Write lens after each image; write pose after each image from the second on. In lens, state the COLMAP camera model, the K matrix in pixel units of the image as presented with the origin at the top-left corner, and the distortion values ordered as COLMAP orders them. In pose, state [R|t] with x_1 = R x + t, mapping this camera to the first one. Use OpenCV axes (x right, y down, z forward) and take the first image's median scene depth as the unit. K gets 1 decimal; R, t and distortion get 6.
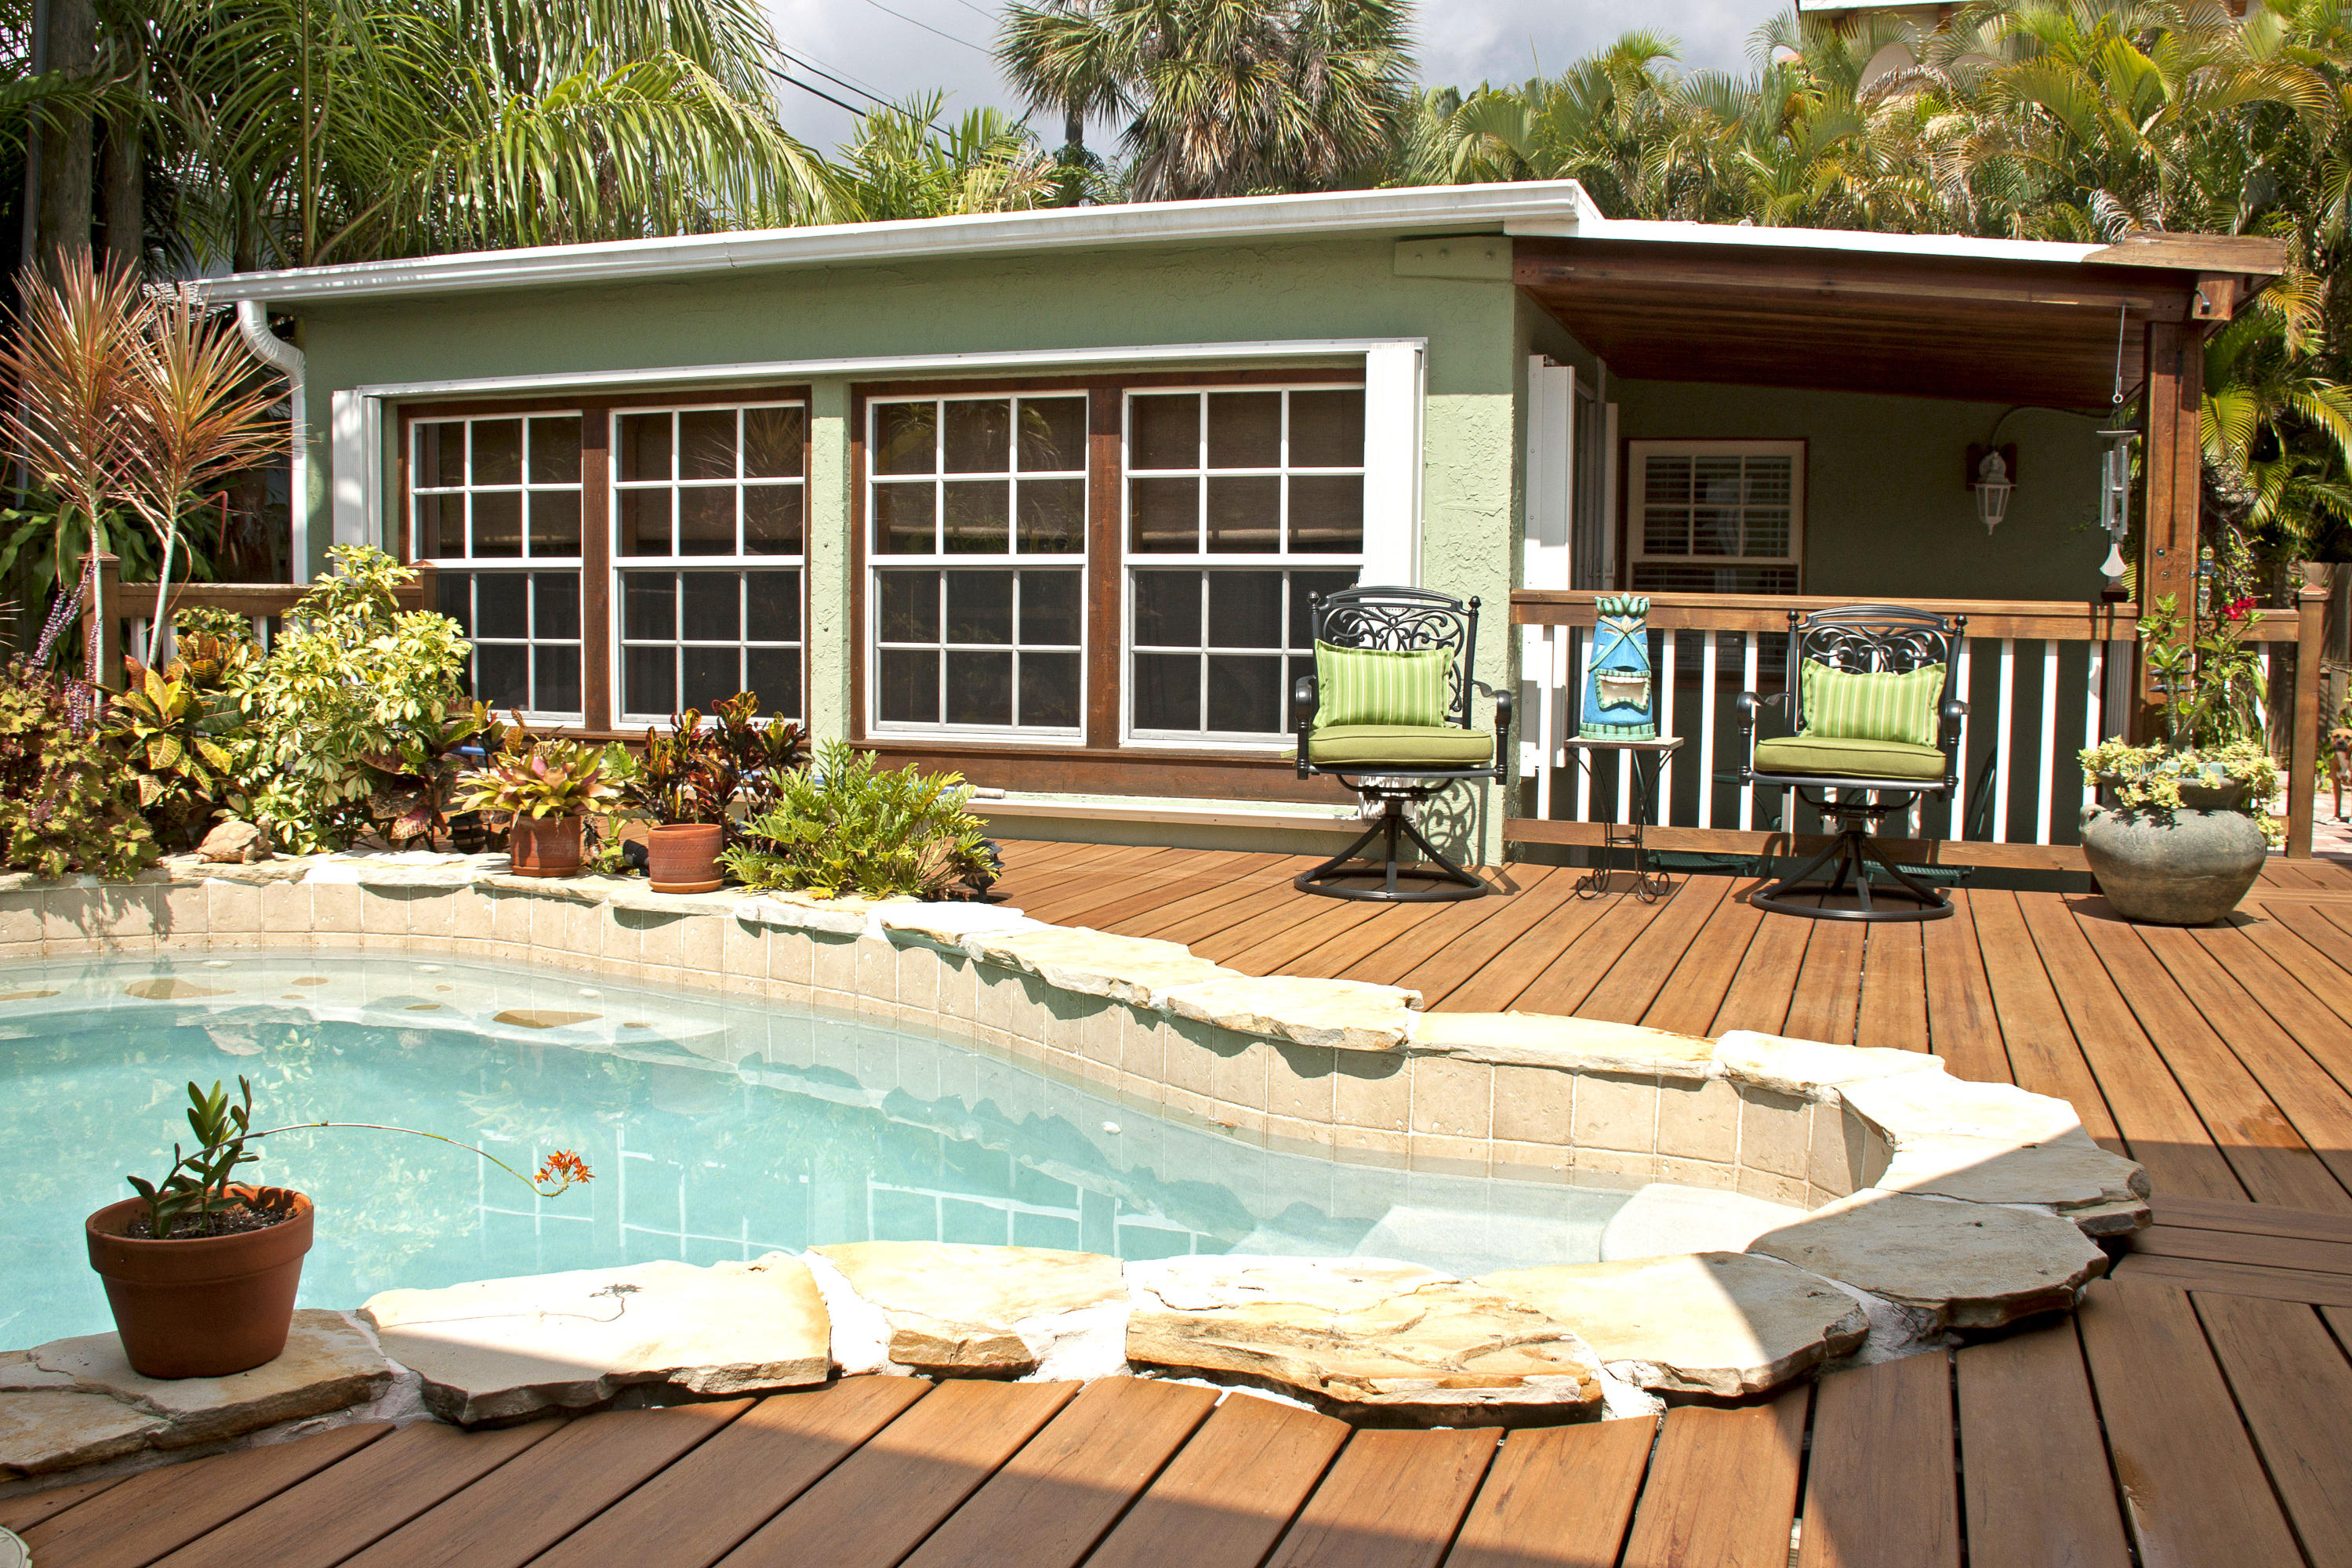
lens RADIAL K [[1993.6, 0, 1126.7], [0, 1993.6, 791.3], [0, 0, 1]] dist [-0.196893, 0.163971]
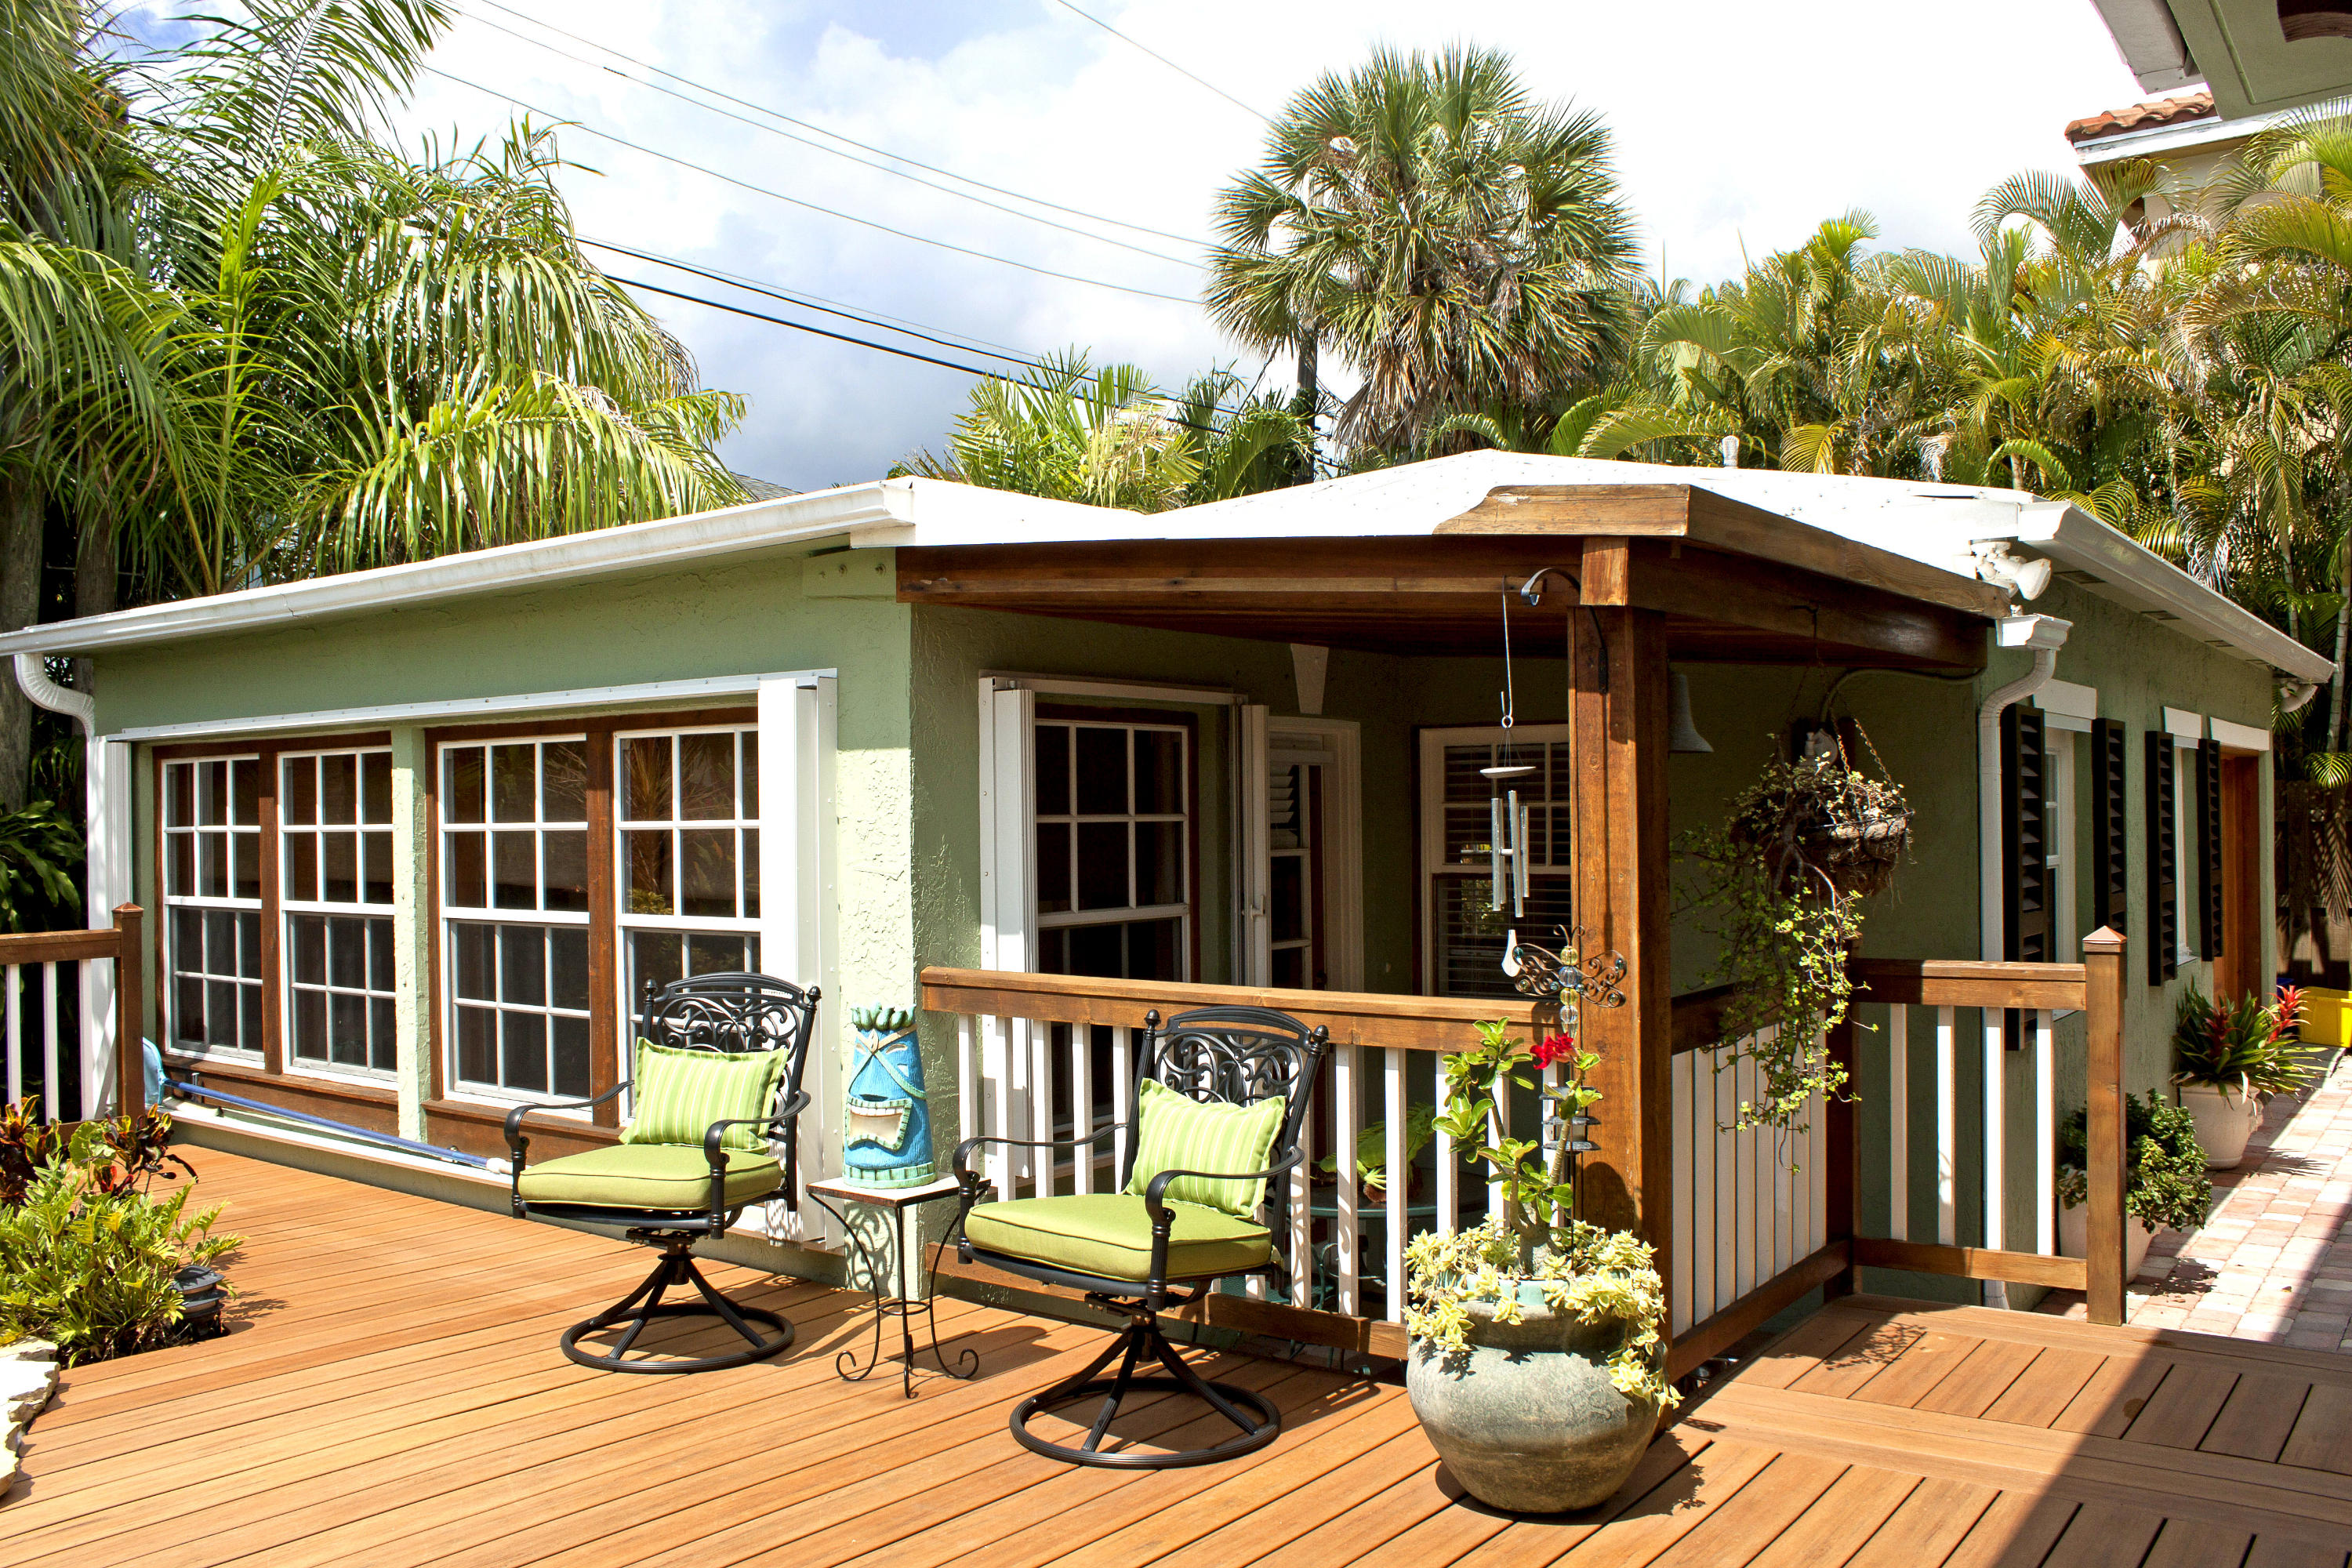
lens RADIAL K [[1915.7, 0, 1176.0], [0, 1915.7, 784.0], [0, 0, 1]] dist [-0.169631, 0.144385]
pose [[0.959588, -0.027131, -0.280097, 0.491693], [-0.001745, 0.994749, -0.102334, -0.091666], [0.281402, 0.098687, 0.954502, 0.246071]]
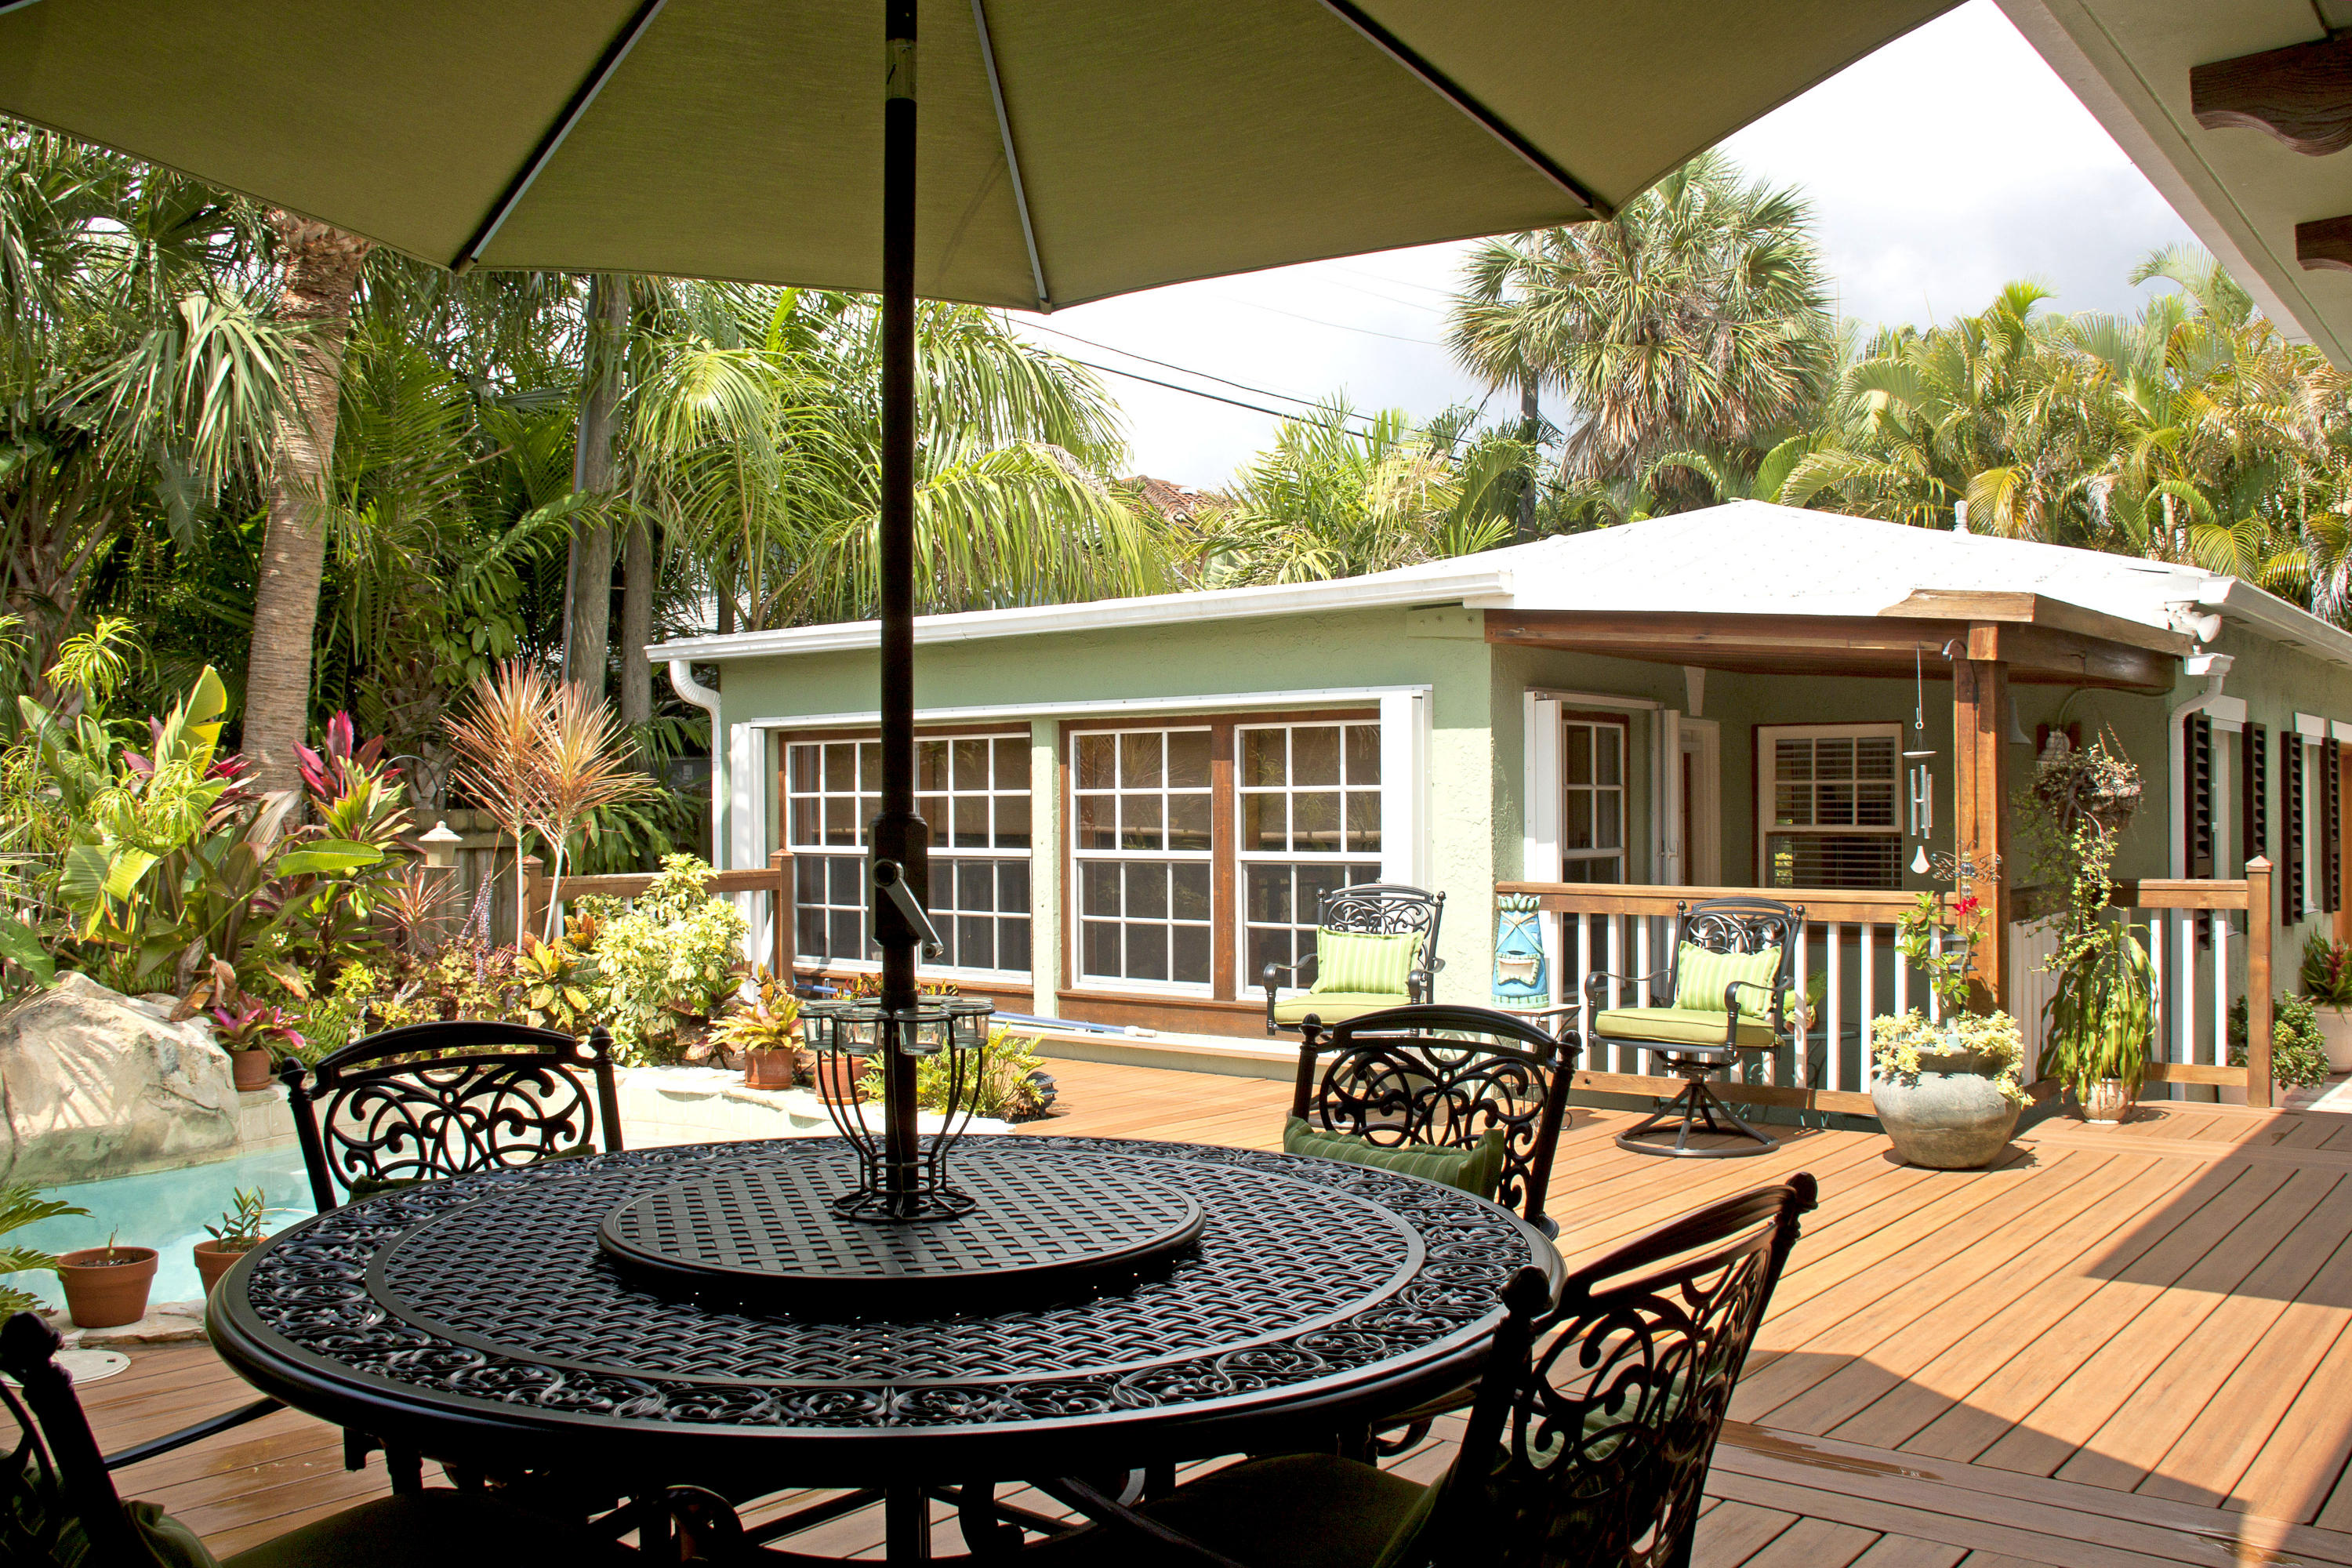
lens RADIAL K [[1978.0, 0, 1176.0], [0, 1978.0, 784.0], [0, 0, 1]] dist [-0.203215, 0.160825]
pose [[0.946703, -0.019729, -0.321502, 0.382593], [-0.012576, 0.995098, -0.098096, -0.036246], [0.321861, 0.096911, 0.941814, -0.240764]]
